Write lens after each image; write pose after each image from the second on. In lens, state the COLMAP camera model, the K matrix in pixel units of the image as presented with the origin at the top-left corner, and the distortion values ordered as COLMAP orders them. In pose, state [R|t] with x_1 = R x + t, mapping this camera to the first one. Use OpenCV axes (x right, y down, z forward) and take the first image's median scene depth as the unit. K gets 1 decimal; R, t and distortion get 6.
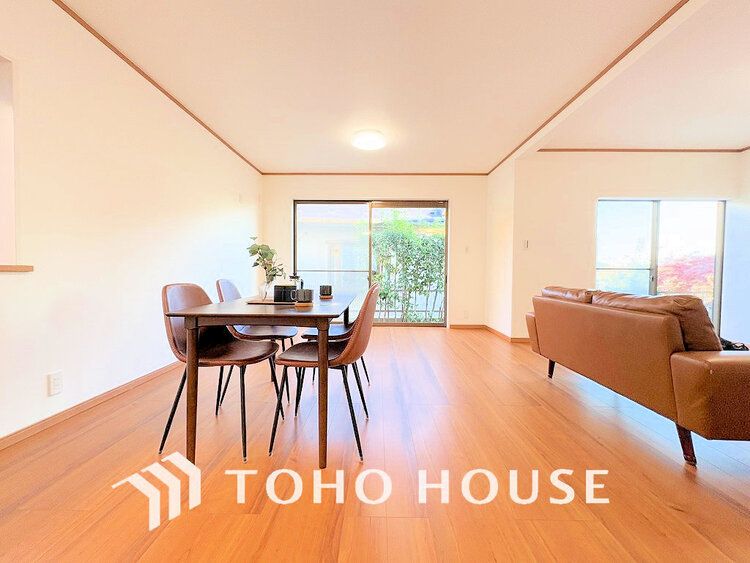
lens RADIAL K [[303.1, 0, 371.0], [0, 303.1, 273.6], [0, 0, 1]] dist [0.000836, 0.000146]
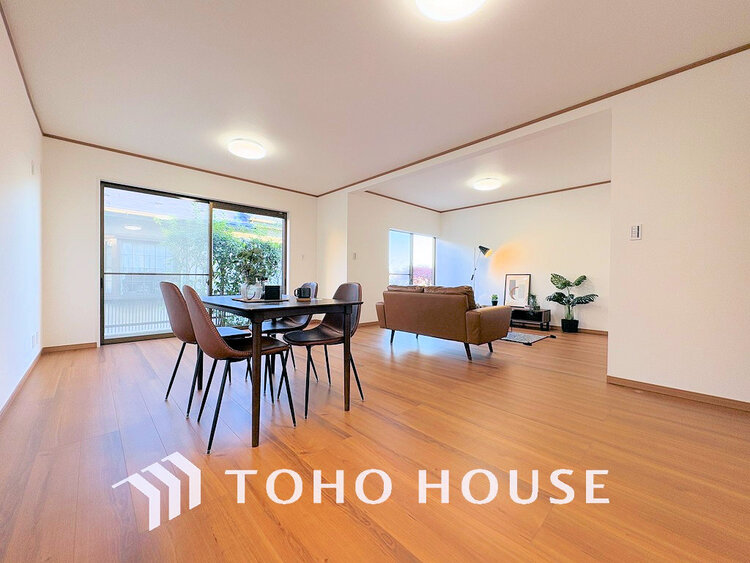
lens RADIAL K [[298.7, 0, 375.0], [0, 298.7, 281.5], [0, 0, 1]] dist [-0.000386, -0.000234]
pose [[0.706857, -0.010935, 0.707272, -0.391463], [0.002460, 0.999912, 0.013001, 0.003763], [-0.707353, -0.007451, 0.706822, -0.033939]]
